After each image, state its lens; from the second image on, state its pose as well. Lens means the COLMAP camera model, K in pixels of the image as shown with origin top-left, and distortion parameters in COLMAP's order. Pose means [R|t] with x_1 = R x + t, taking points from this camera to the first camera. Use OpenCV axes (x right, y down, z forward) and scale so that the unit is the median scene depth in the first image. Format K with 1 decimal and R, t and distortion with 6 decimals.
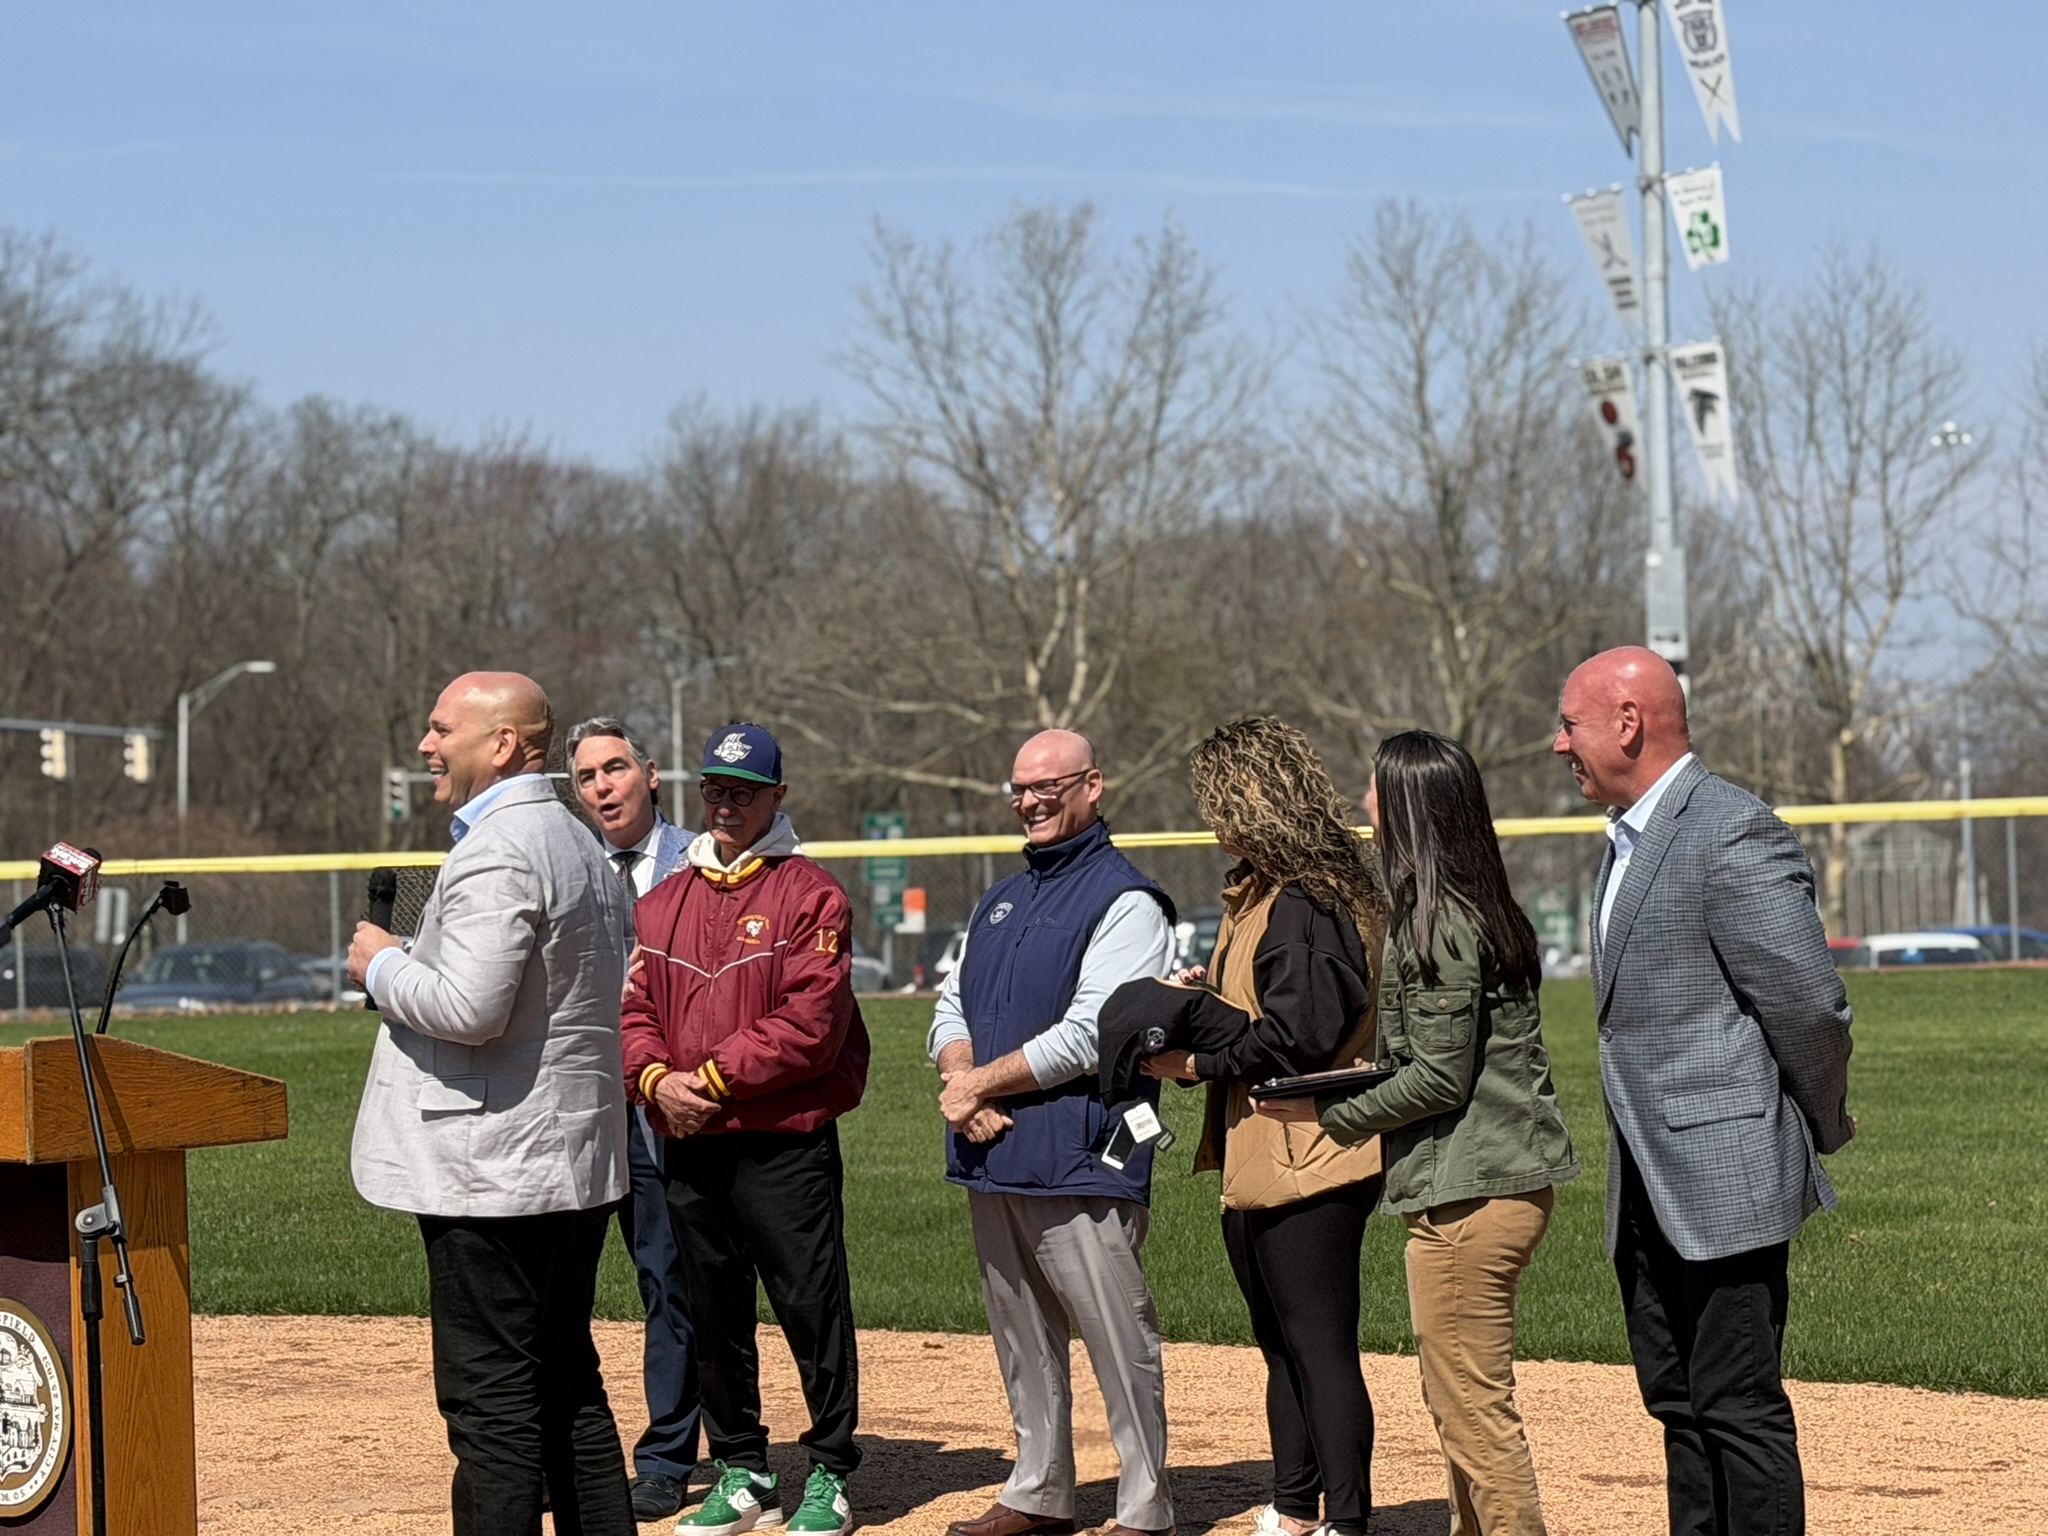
lens RADIAL K [[4742.1, 0, 1014.9], [0, 4742.1, 814.7], [0, 0, 1]] dist [0.160556, 0.000000]
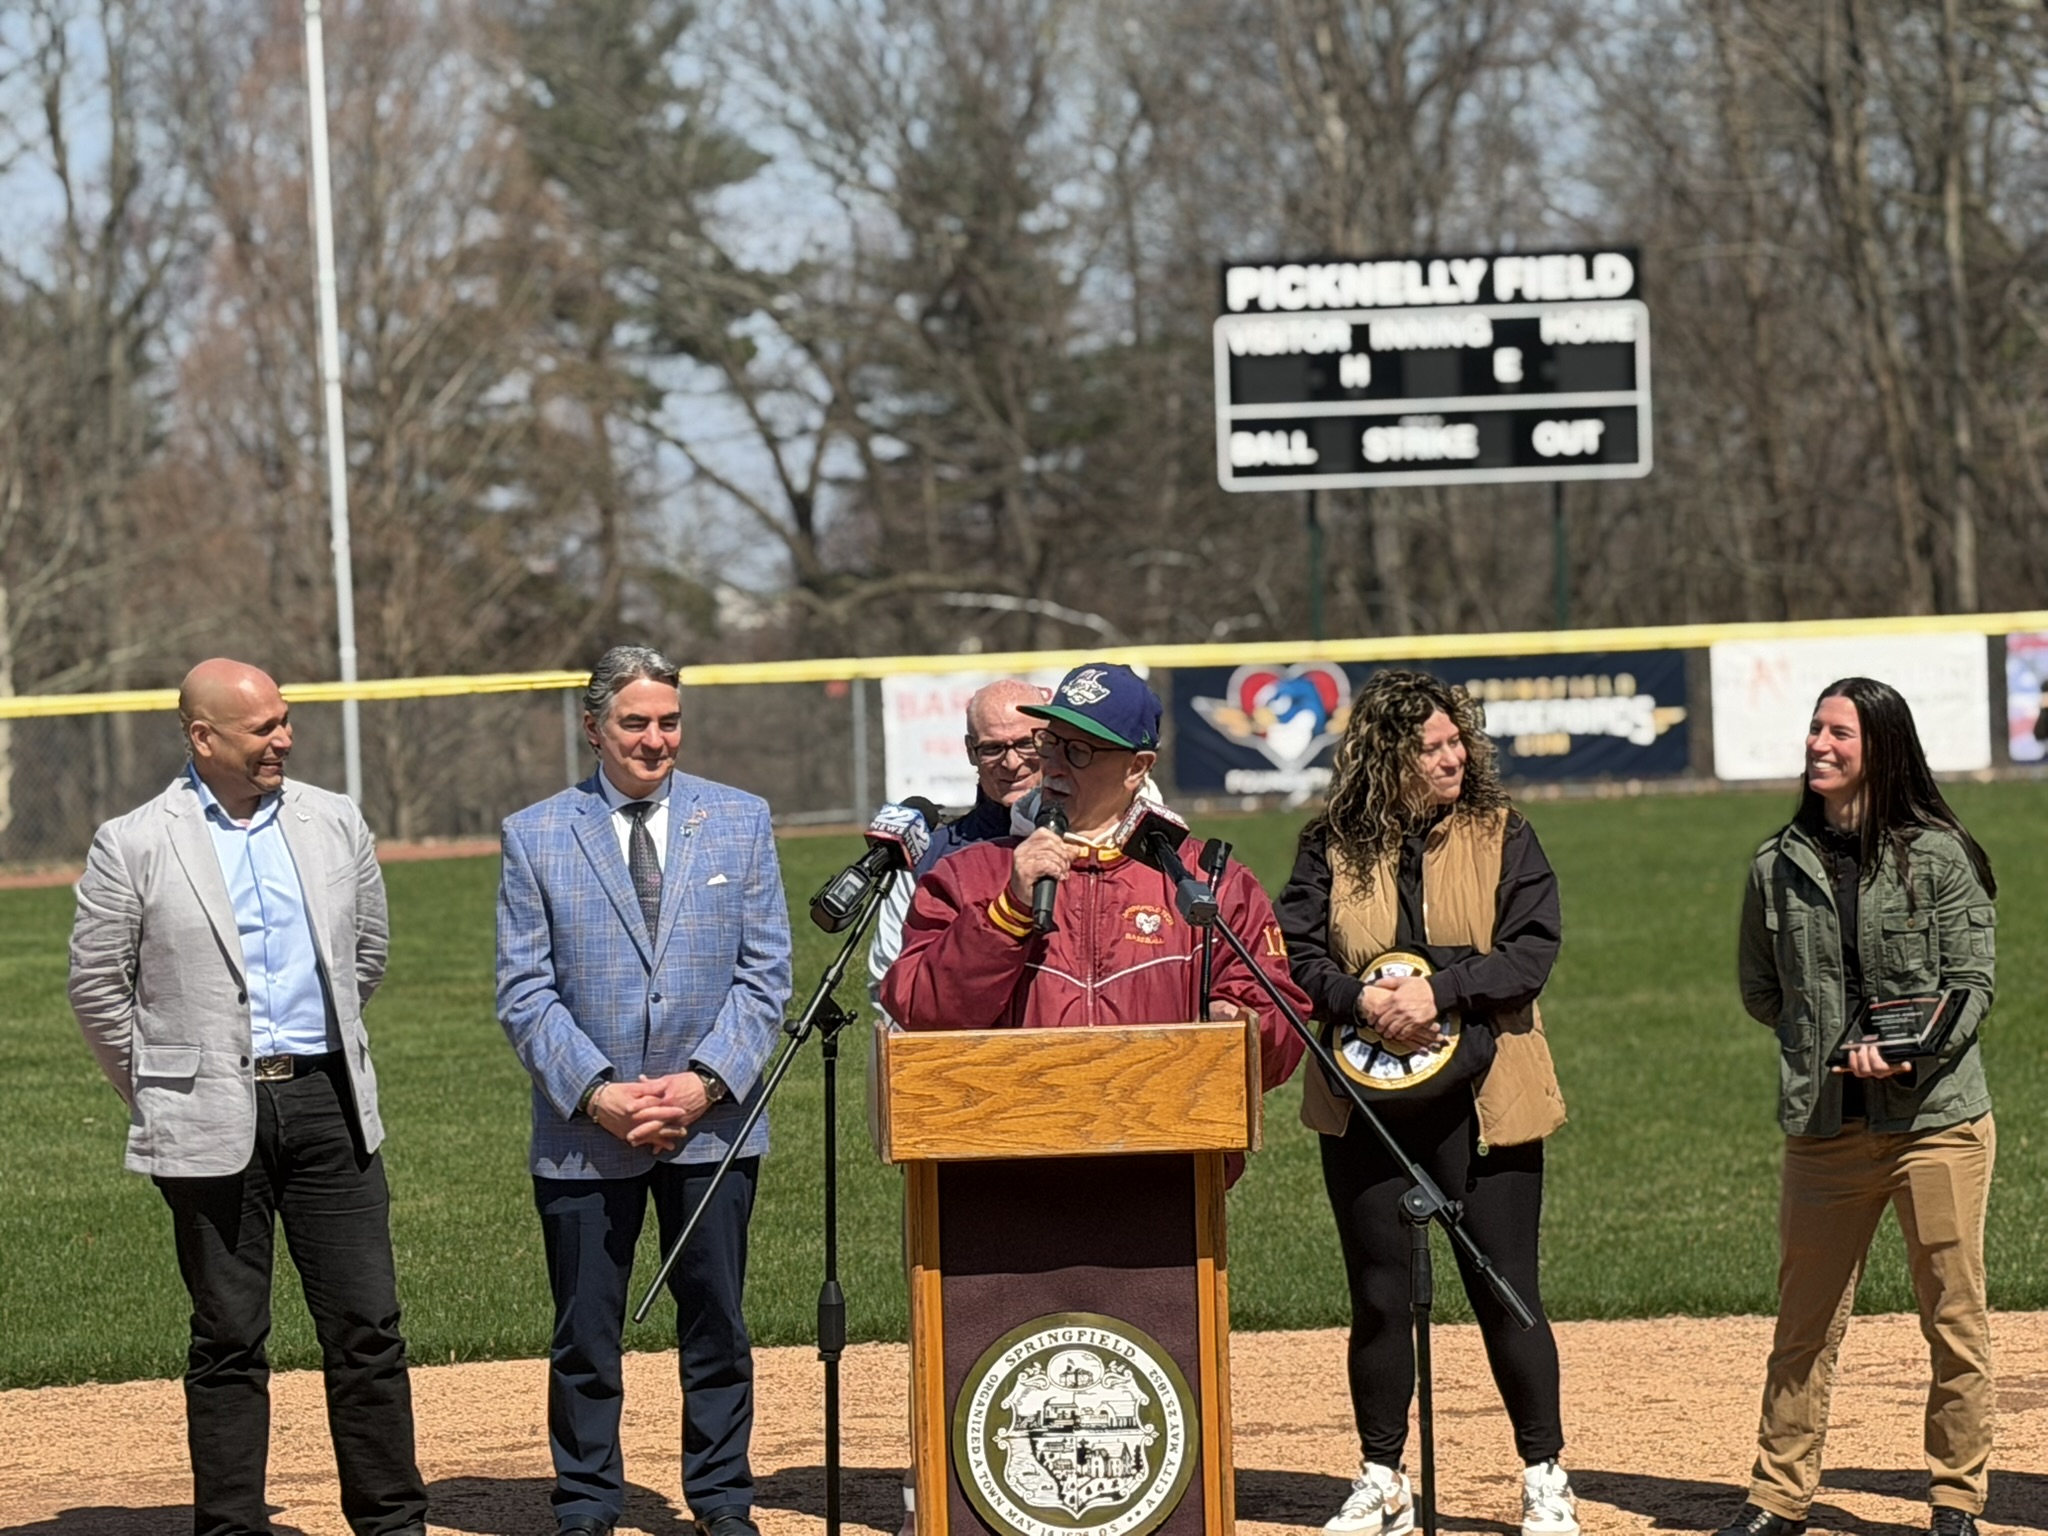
lens RADIAL K [[5564.4, 0, 1056.9], [0, 5564.4, 790.3], [0, 0, 1]] dist [0.169061, 0.000000]
pose [[0.721689, -0.017484, 0.691997, -0.162527], [0.014401, 0.999844, 0.010243, -0.001067], [-0.692068, 0.002573, 0.721828, 0.045288]]
